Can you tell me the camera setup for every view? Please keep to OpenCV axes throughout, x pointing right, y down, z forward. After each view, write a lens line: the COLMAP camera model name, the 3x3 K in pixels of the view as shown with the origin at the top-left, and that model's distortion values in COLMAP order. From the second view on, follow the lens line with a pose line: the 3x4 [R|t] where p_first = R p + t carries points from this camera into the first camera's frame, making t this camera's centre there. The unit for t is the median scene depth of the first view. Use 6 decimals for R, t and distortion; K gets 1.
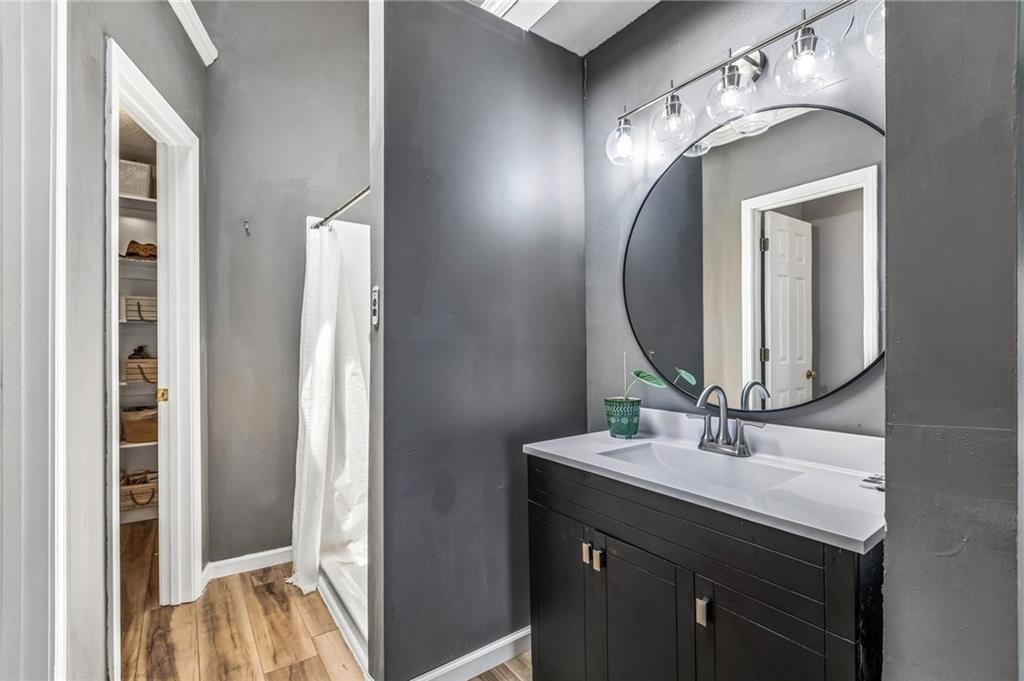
lens RADIAL K [[464.3, 0, 507.5], [0, 464.3, 340.8], [0, 0, 1]] dist [-0.000104, 0.001651]
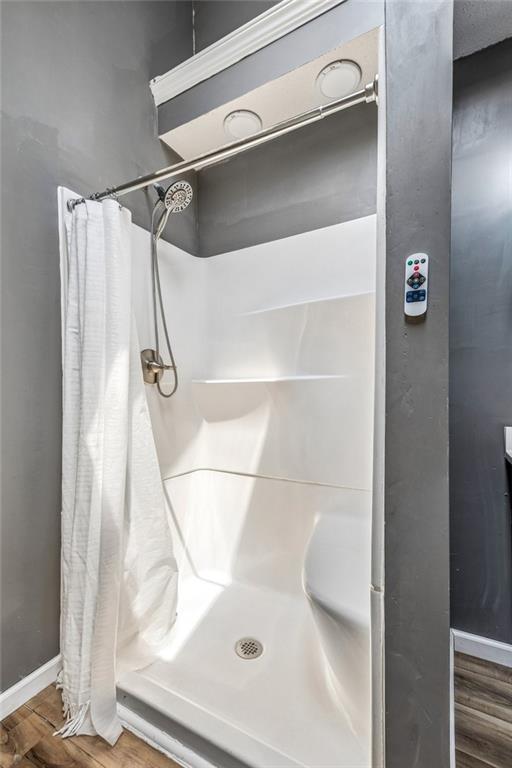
lens RADIAL K [[348.2, 0, 256.6], [0, 348.2, 385.0], [0, 0, 1]] dist [-0.000104, 0.001651]
pose [[0.893296, -0.002748, 0.449461, -0.452178], [0.004627, 0.999985, -0.003081, 0.038725], [-0.449445, 0.004832, 0.893295, 0.445321]]
